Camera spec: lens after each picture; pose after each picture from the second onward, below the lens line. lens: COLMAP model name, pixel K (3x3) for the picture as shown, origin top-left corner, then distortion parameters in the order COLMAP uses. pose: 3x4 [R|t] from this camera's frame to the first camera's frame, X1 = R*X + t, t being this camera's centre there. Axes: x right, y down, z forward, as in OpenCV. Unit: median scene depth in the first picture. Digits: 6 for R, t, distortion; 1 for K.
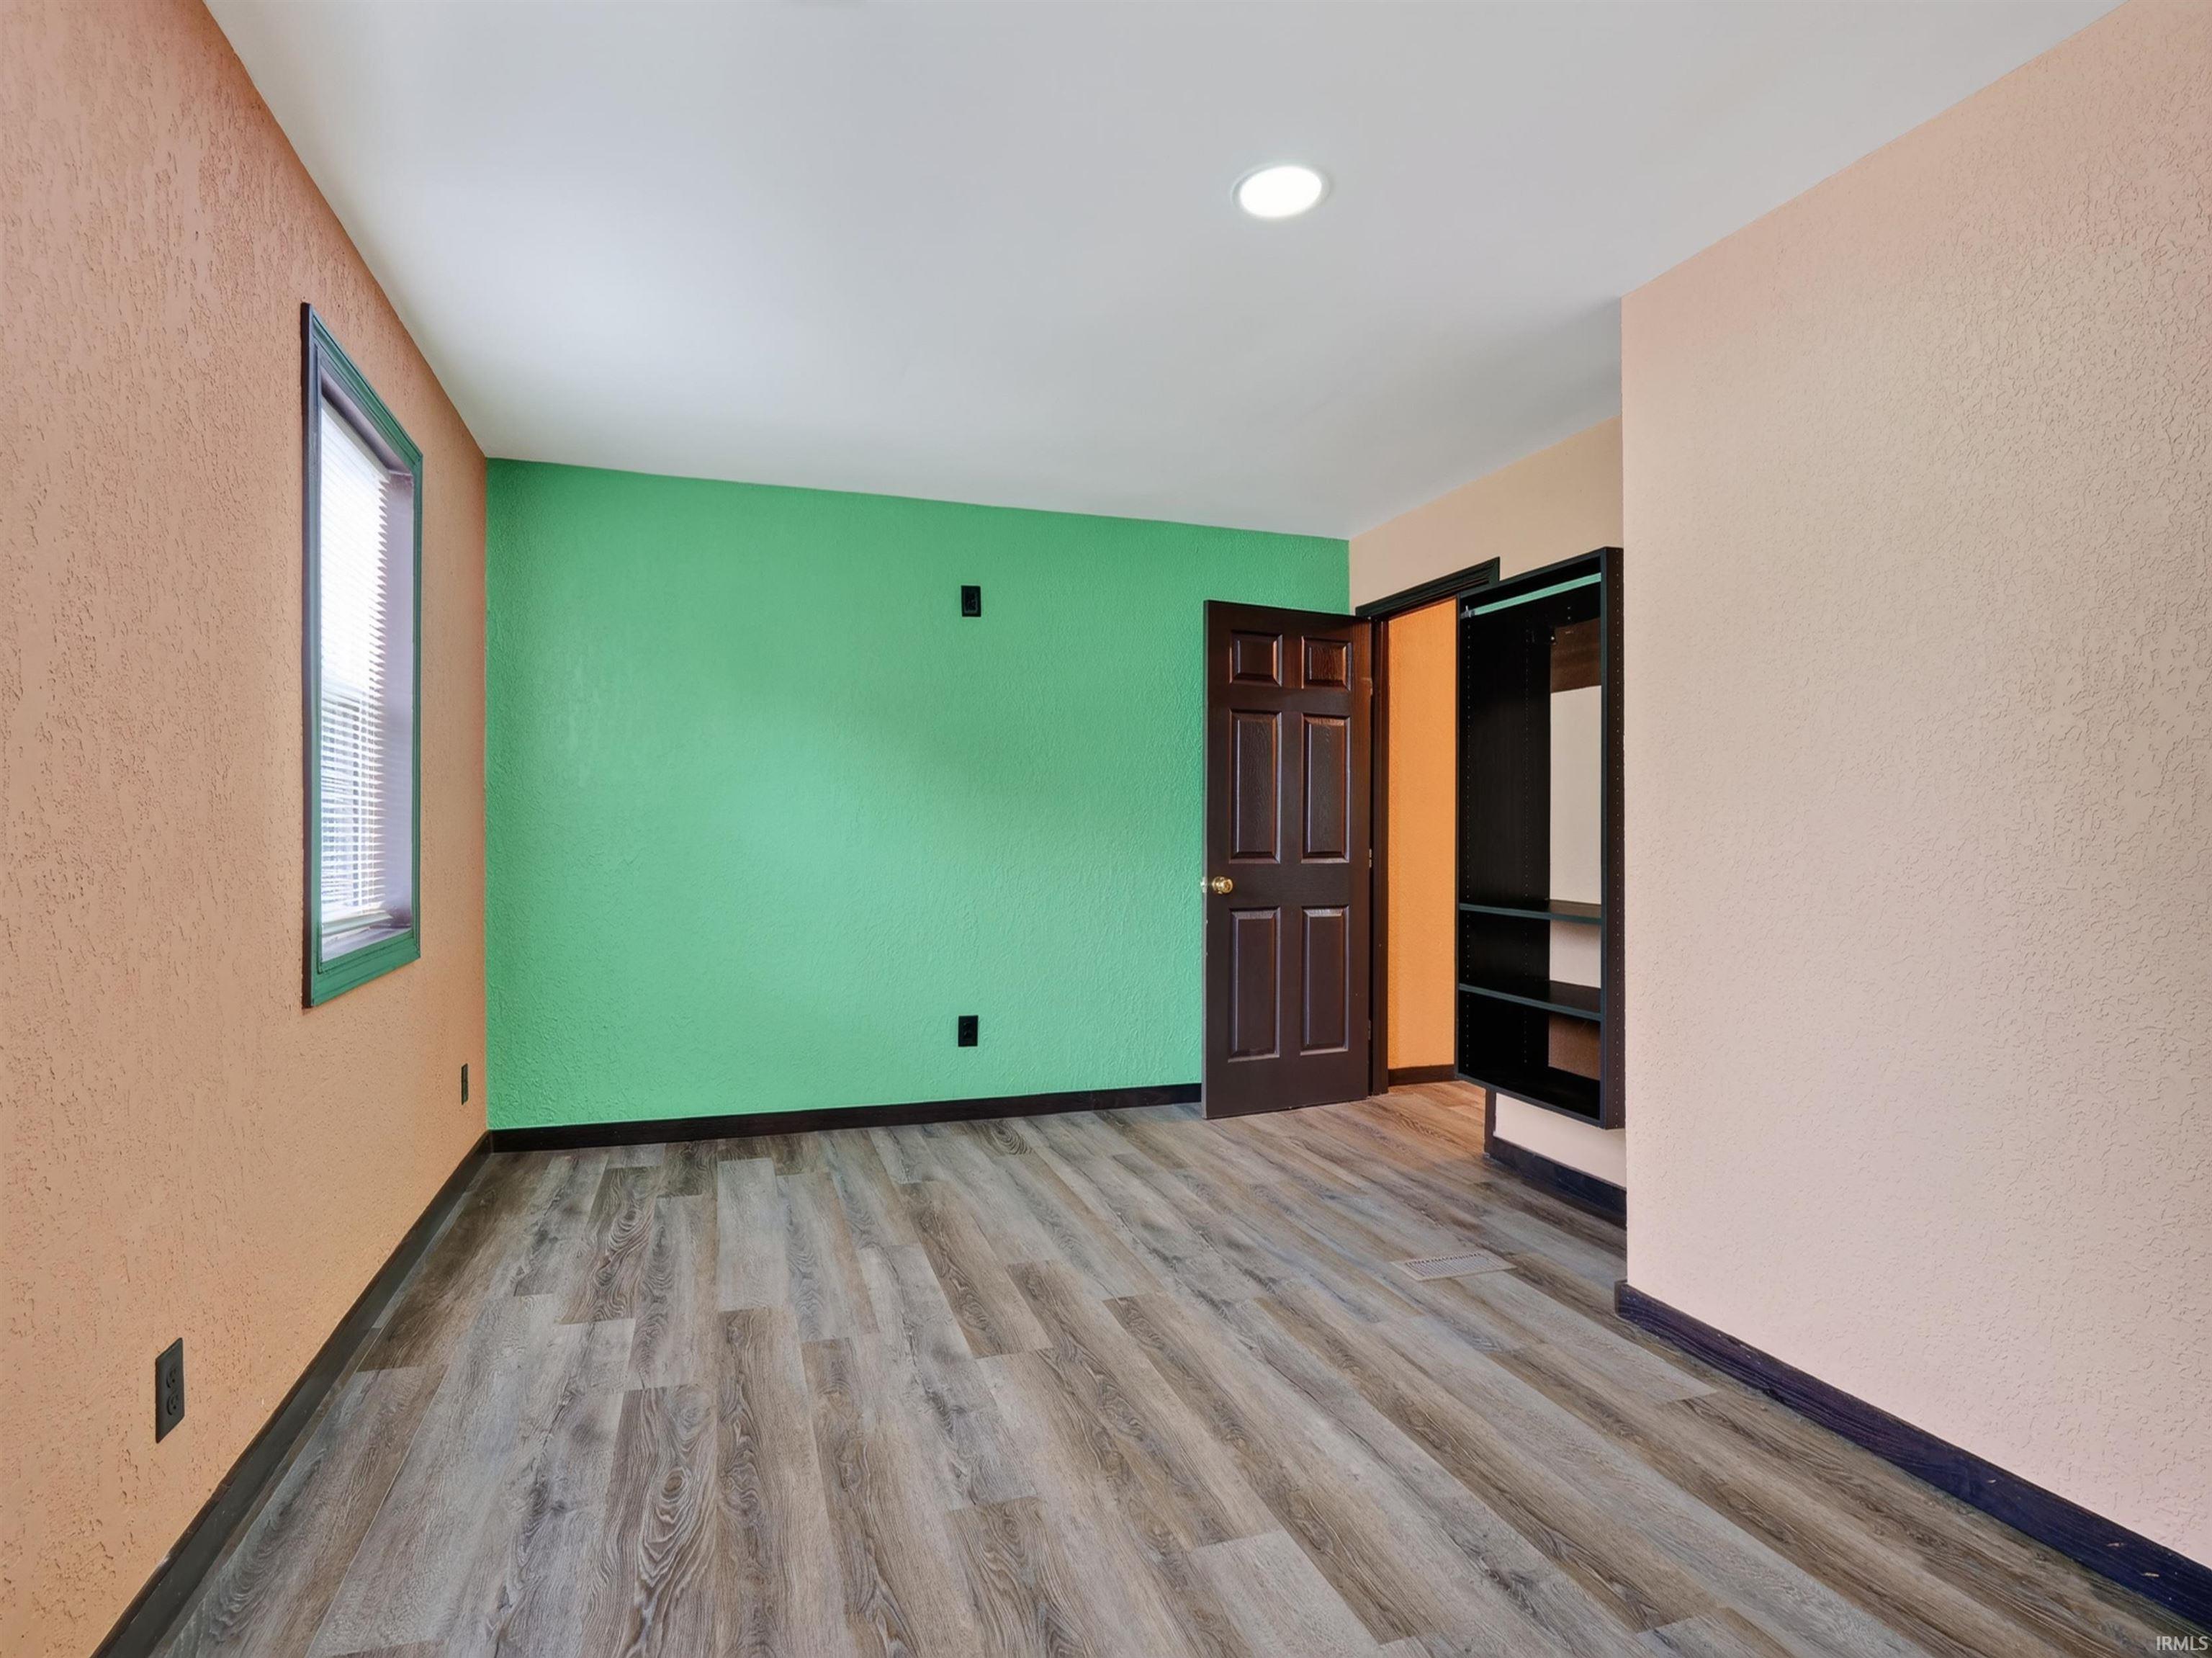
lens RADIAL K [[1118.5, 0, 1103.1], [0, 1118.5, 823.2], [0, 0, 1]] dist [-0.006711, -0.004182]
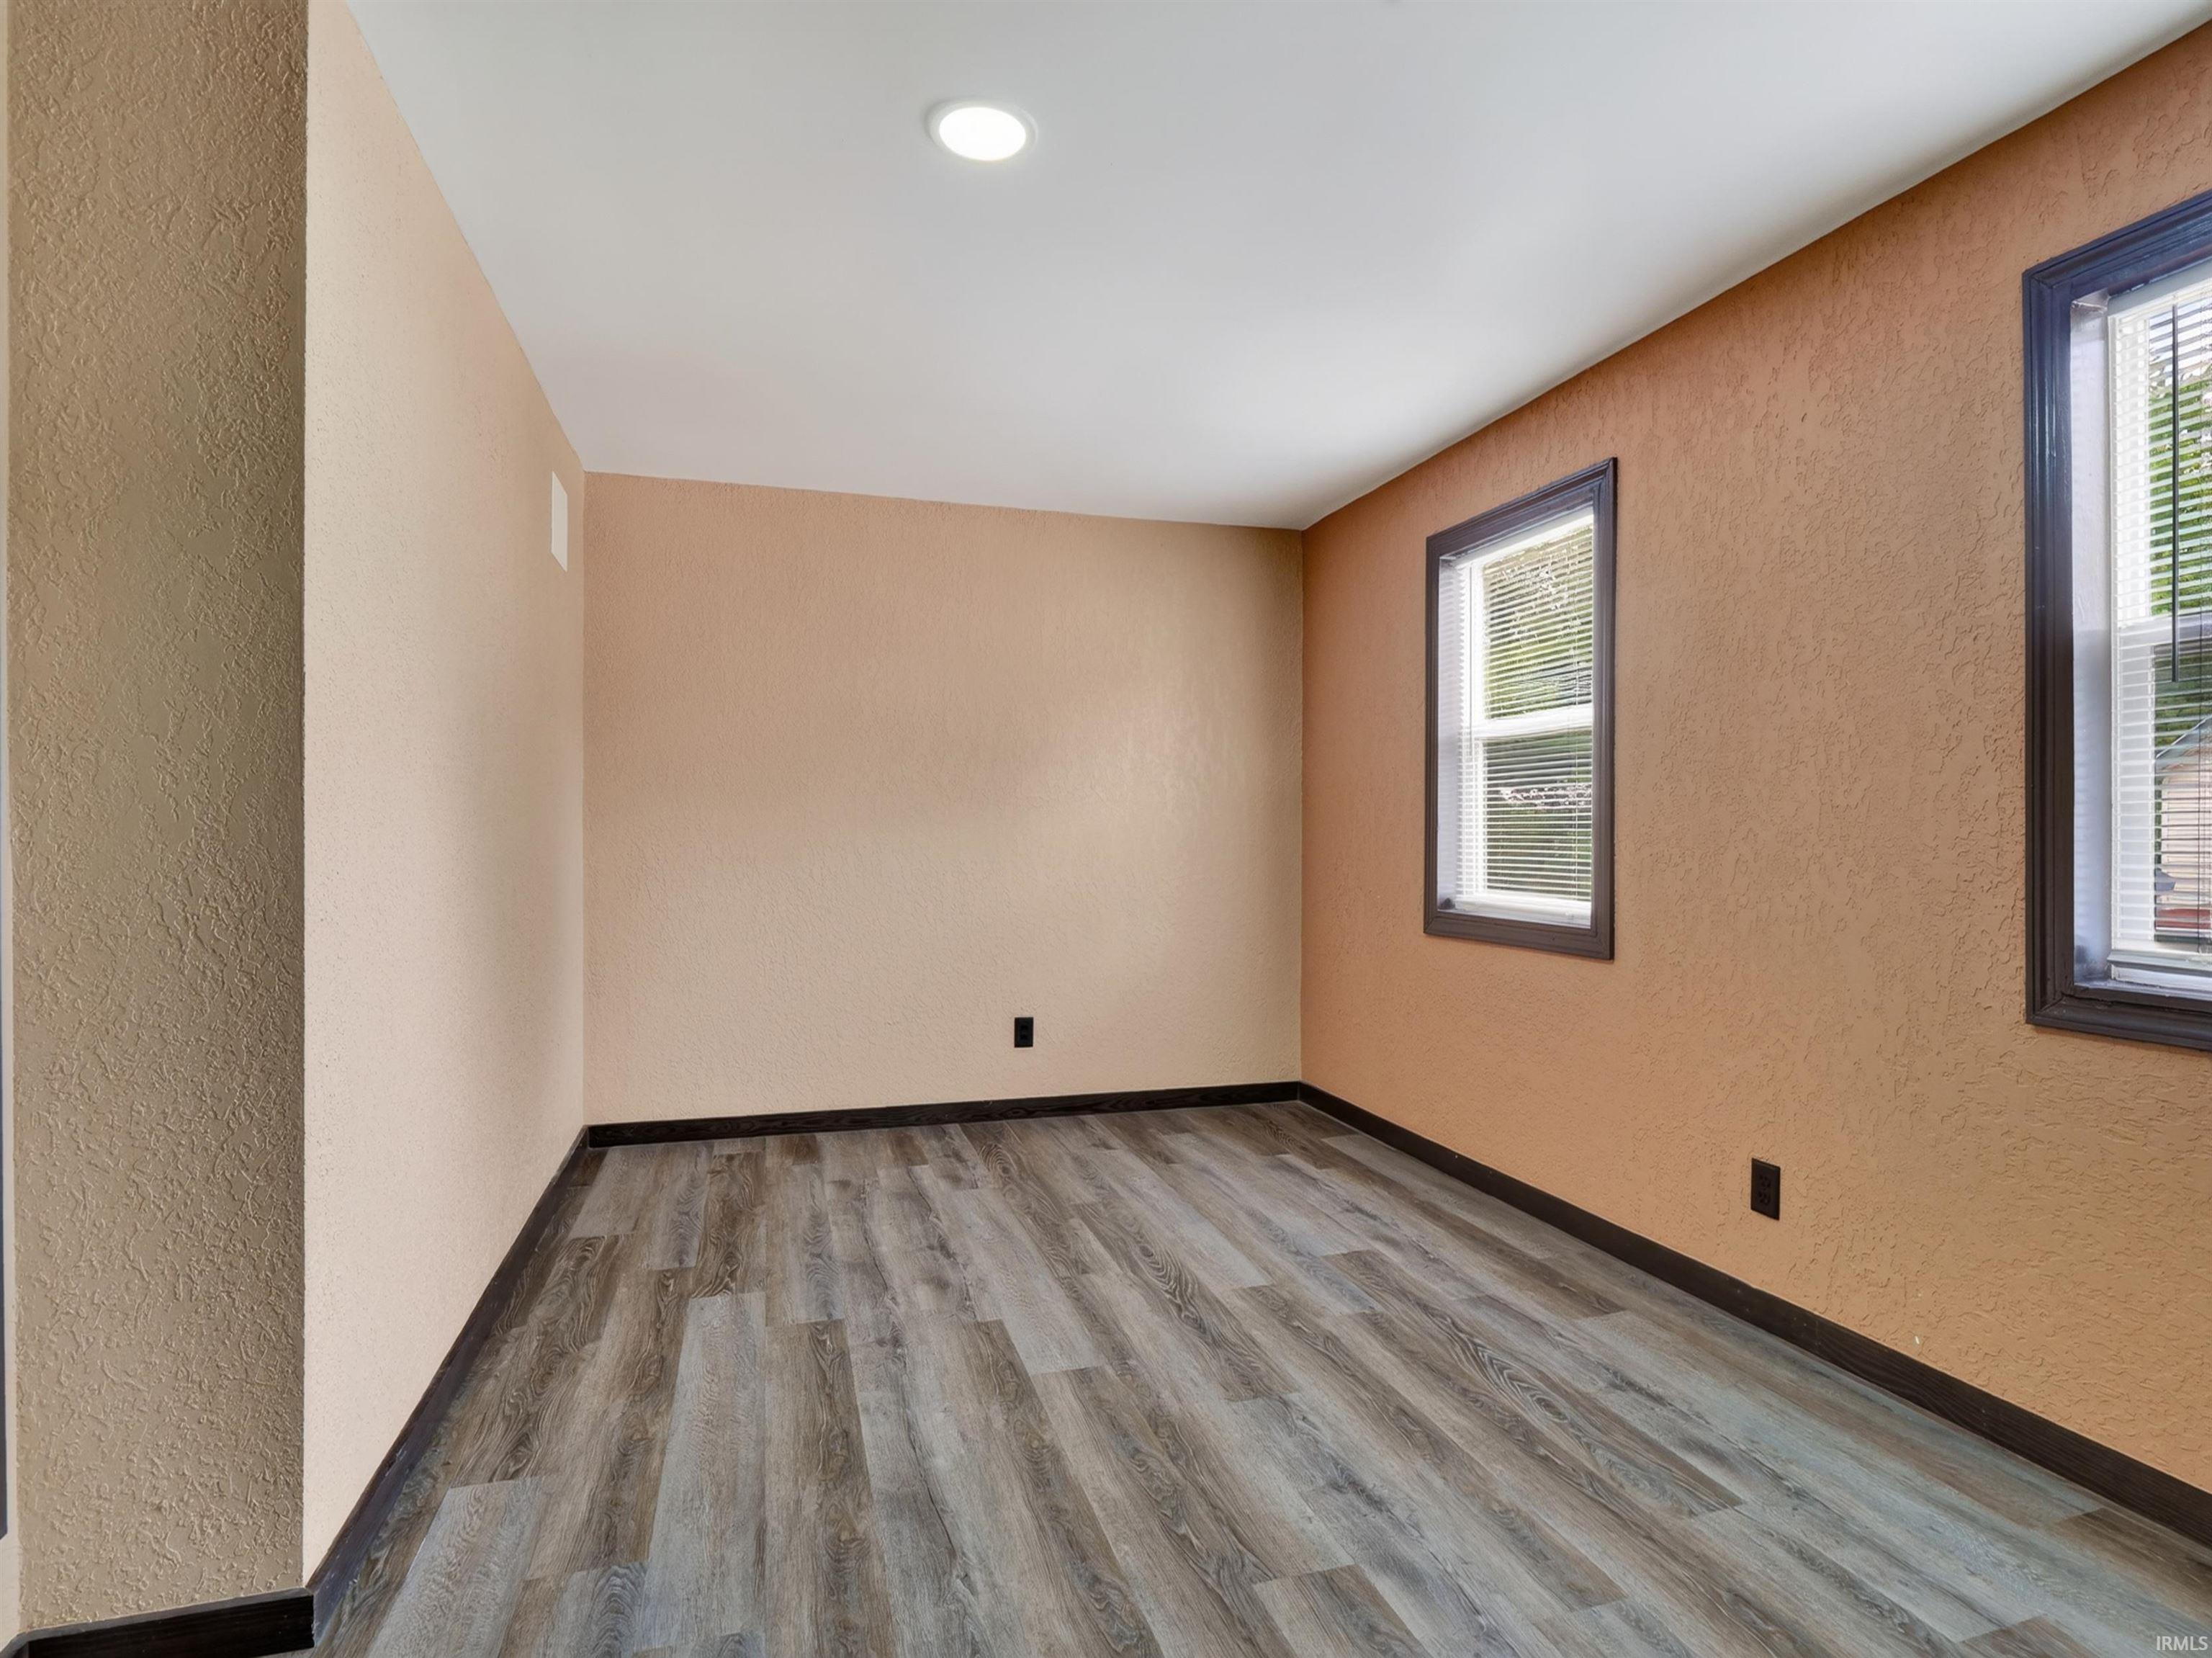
lens RADIAL K [[1118.5, 0, 1095.2], [0, 1118.5, 821.8], [0, 0, 1]] dist [-0.006711, -0.004182]
pose [[-0.998867, -0.003855, 0.047424, 0.025547], [-0.004350, 0.999937, -0.010355, 0.009555], [-0.047381, -0.010550, -0.998821, 2.033424]]
